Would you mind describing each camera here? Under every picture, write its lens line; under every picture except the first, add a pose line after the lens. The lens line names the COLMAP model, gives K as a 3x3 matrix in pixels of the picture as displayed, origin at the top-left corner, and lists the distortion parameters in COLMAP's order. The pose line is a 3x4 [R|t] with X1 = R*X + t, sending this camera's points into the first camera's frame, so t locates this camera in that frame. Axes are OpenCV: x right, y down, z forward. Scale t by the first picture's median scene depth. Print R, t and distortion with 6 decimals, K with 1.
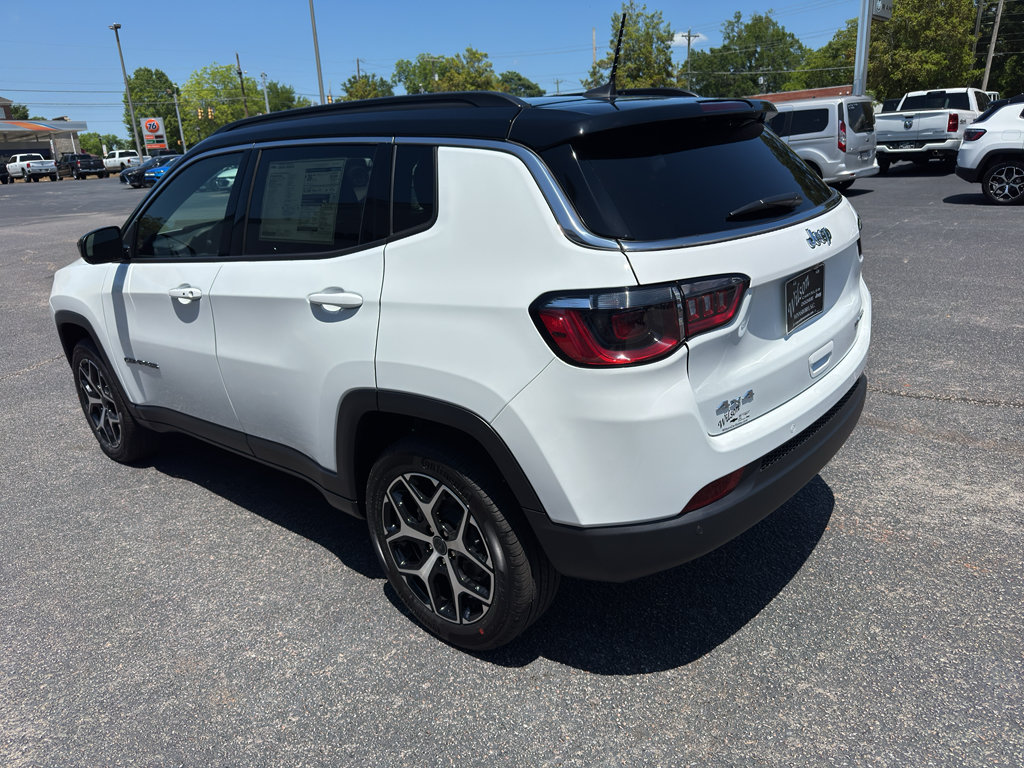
lens RADIAL K [[740.0, 0, 518.3], [0, 740.0, 381.2], [0, 0, 1]] dist [0.024413, -0.021700]
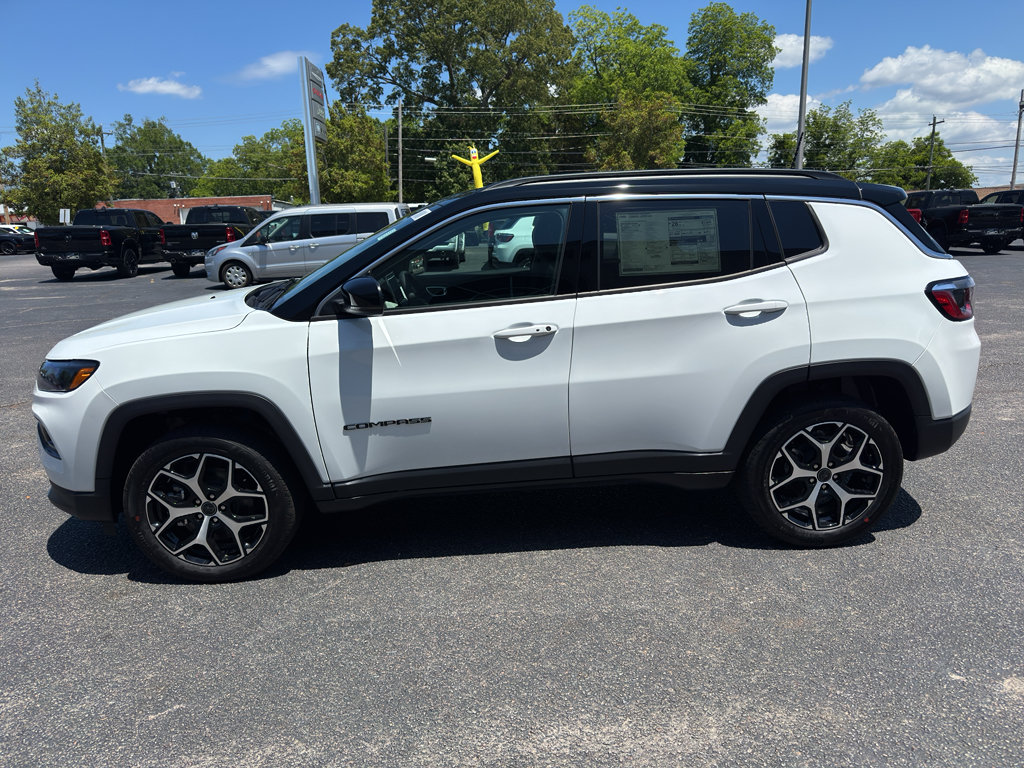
lens RADIAL K [[754.6, 0, 539.3], [0, 754.6, 373.9], [0, 0, 1]] dist [0.016160, -0.021806]
pose [[0.714913, -0.097447, 0.692390, -1.055823], [0.198143, 0.977883, -0.066962, 0.015453], [-0.670551, 0.185064, 0.718410, 0.208362]]
